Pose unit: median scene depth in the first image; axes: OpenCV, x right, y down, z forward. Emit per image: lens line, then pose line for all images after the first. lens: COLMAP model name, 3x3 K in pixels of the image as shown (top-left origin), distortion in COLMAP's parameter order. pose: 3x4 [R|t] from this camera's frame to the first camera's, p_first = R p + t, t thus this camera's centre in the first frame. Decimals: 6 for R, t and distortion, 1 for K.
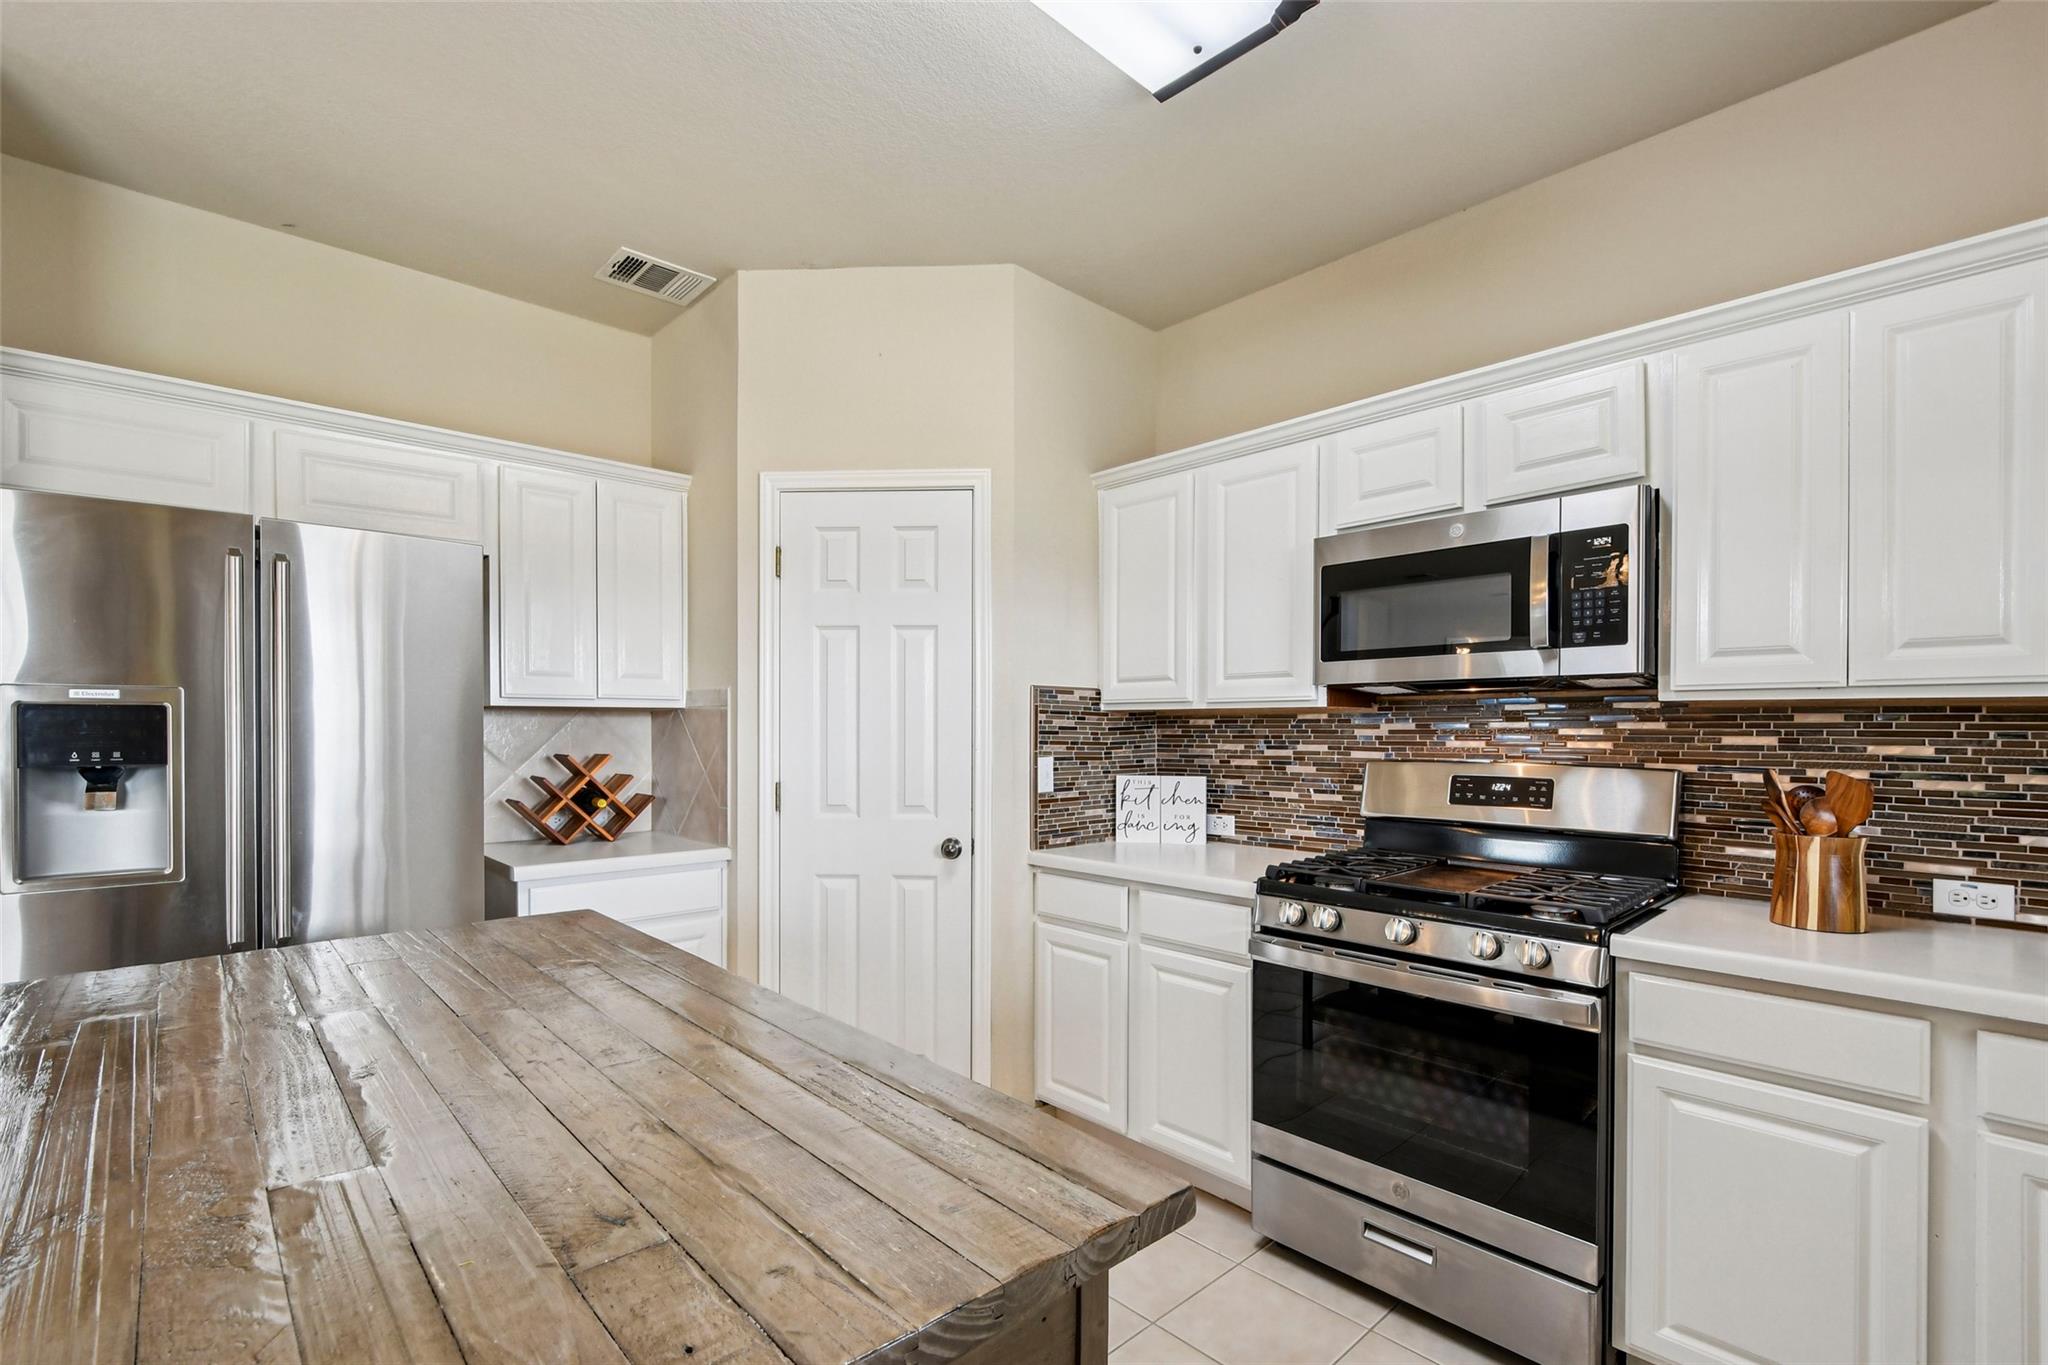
lens RADIAL K [[912.7, 0, 1012.8], [0, 912.7, 734.9], [0, 0, 1]] dist [0.003687, -0.004310]
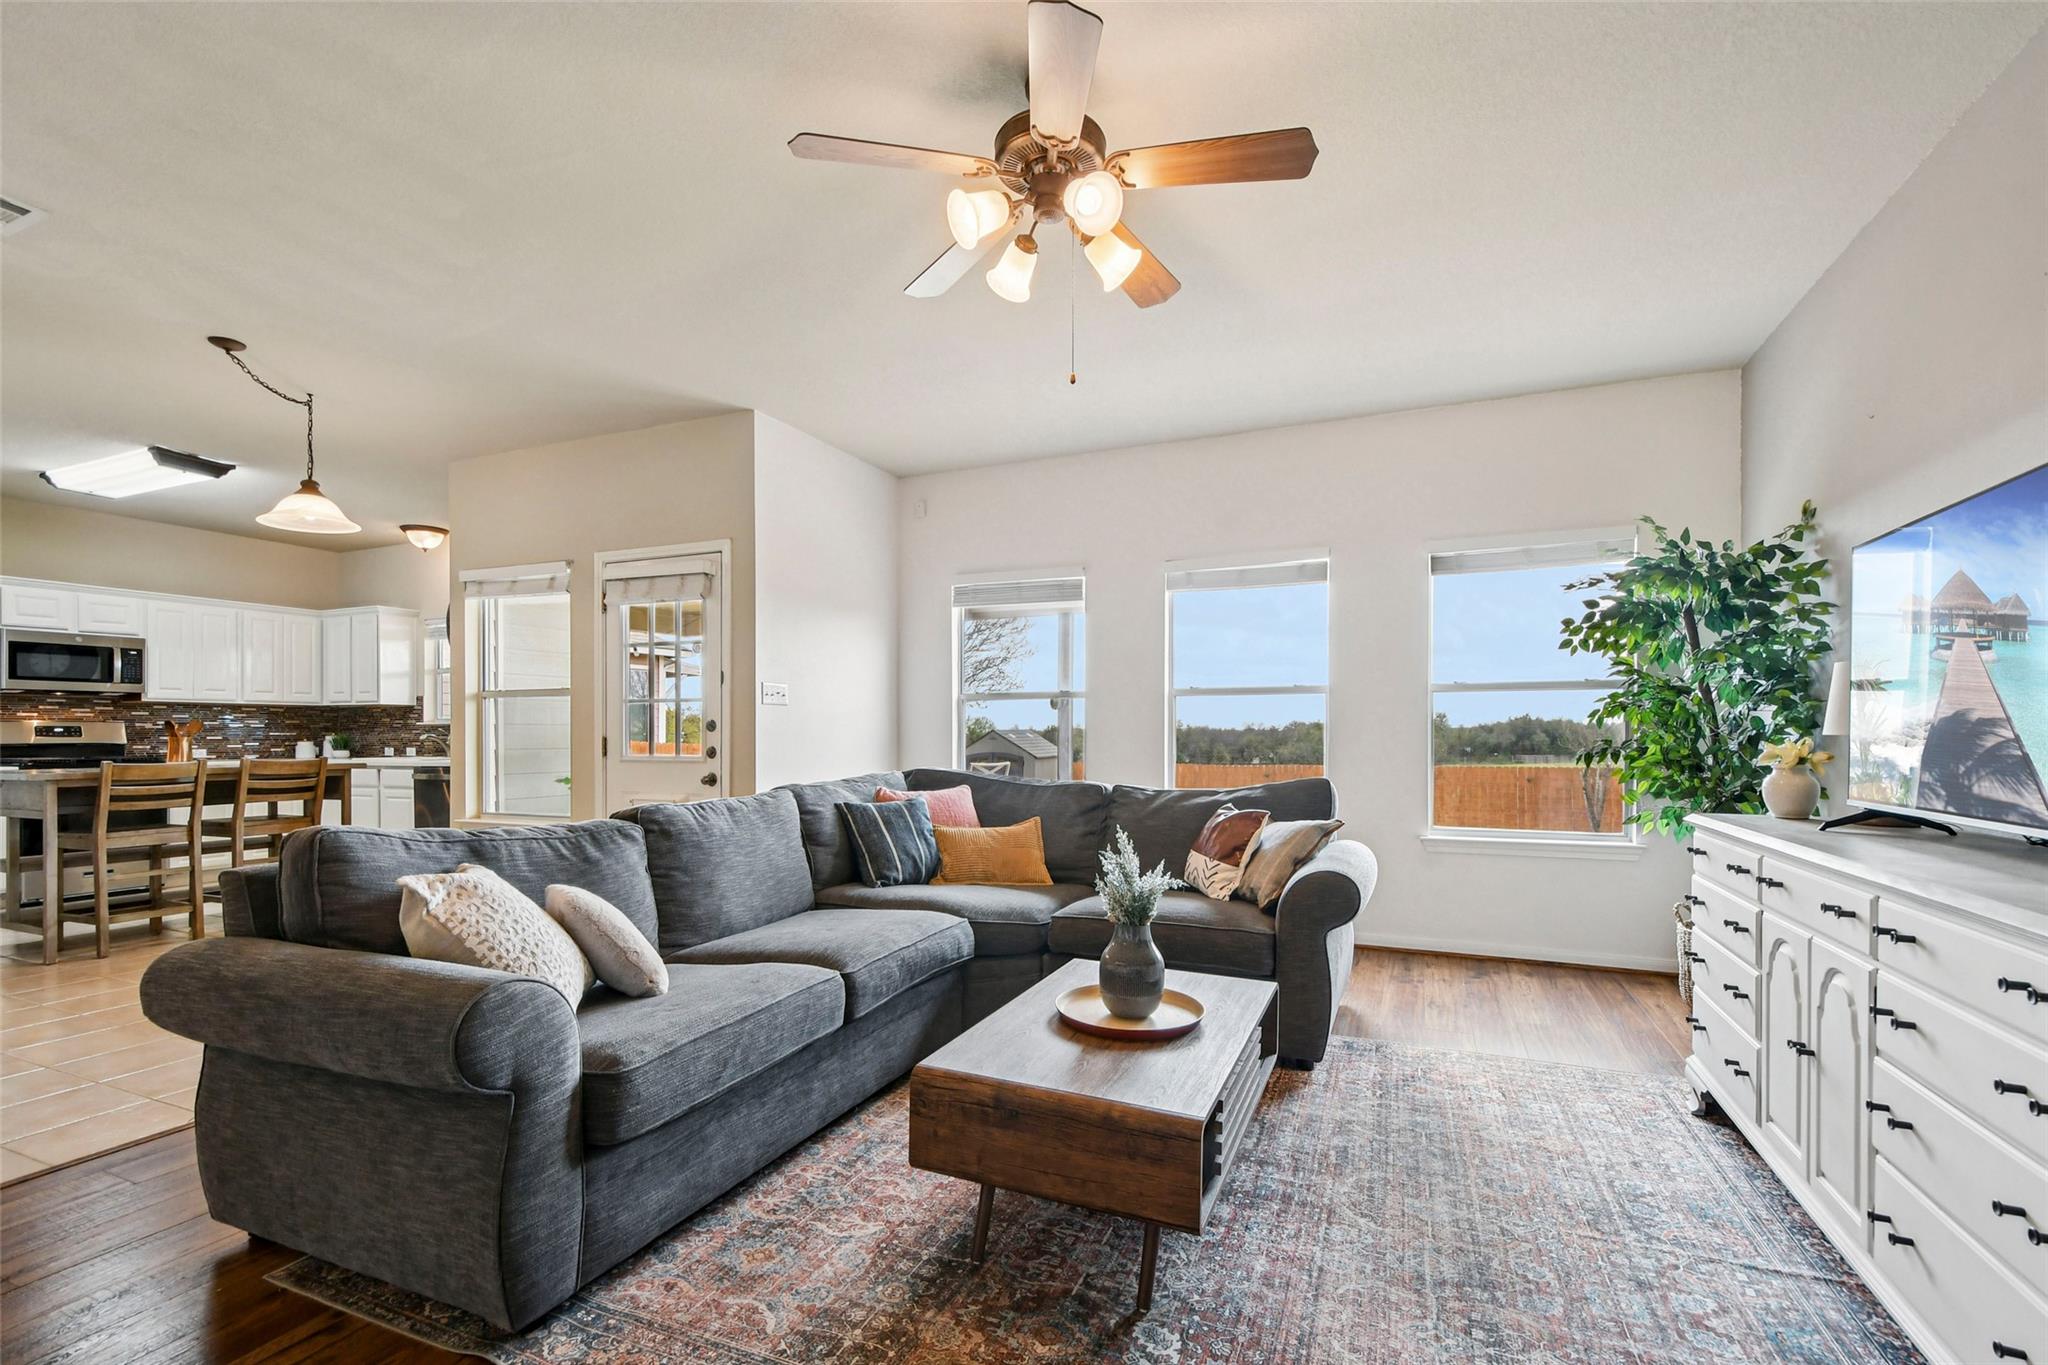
lens RADIAL K [[912.7, 0, 1012.8], [0, 912.7, 734.9], [0, 0, 1]] dist [0.003687, -0.004310]
pose [[-0.397393, -0.000733, 0.917648, -2.535023], [0.009189, 0.999946, 0.004778, 0.071041], [-0.917602, 0.010331, -0.397365, -0.431657]]
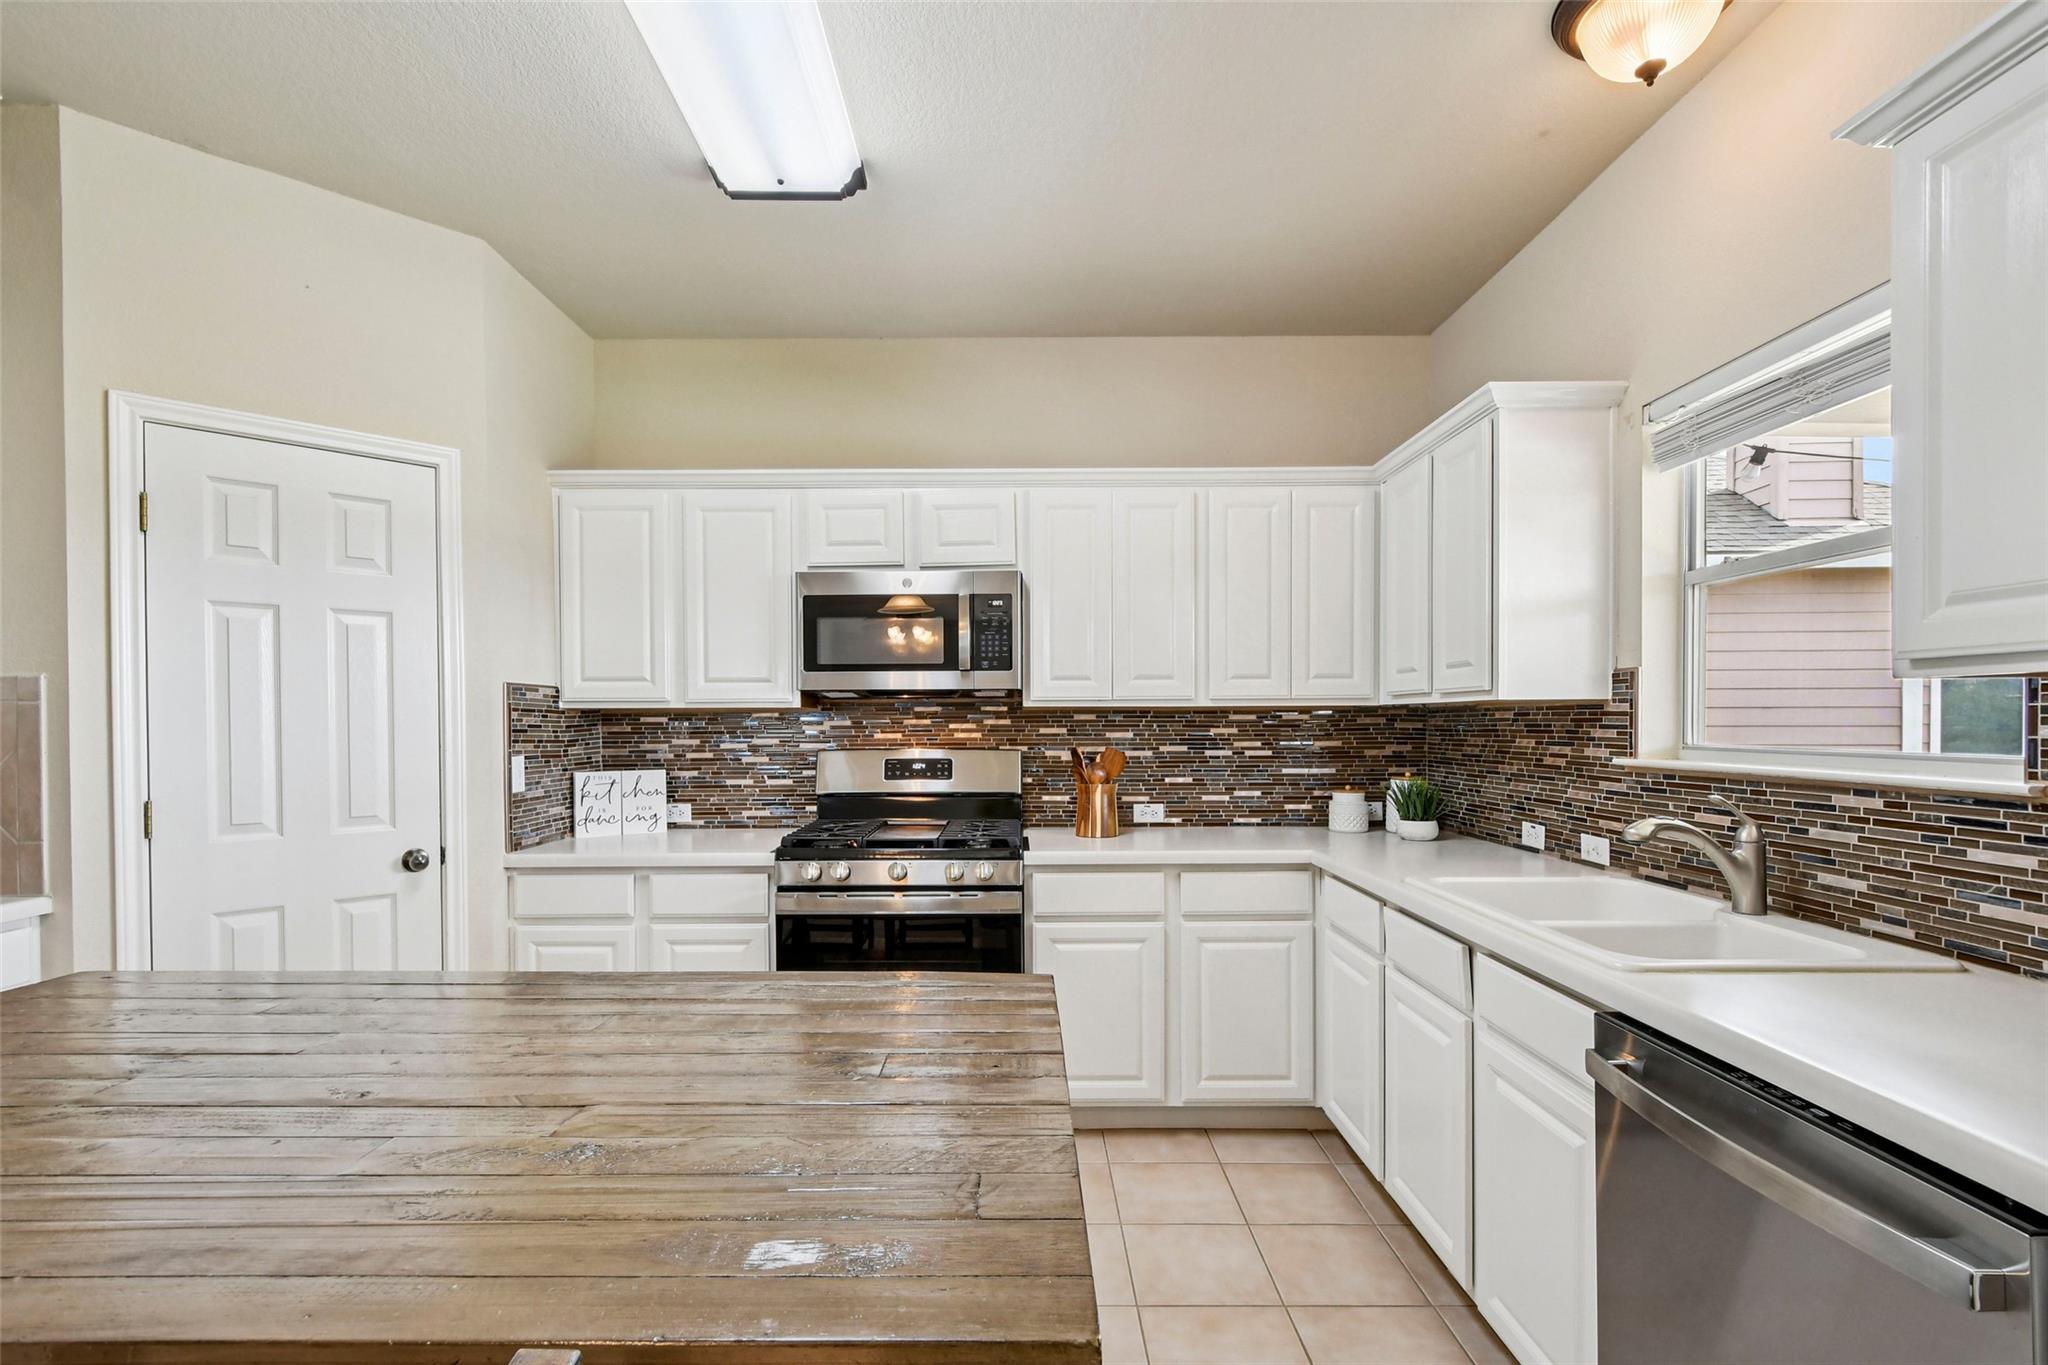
lens RADIAL K [[906.1, 0, 1019.0], [0, 906.1, 735.4], [0, 0, 1]] dist [-0.000869, -0.005750]
pose [[0.681704, -0.015456, 0.731465, -0.312220], [0.011361, 0.999880, 0.010540, -0.002153], [-0.731540, 0.001125, 0.681798, -0.050949]]
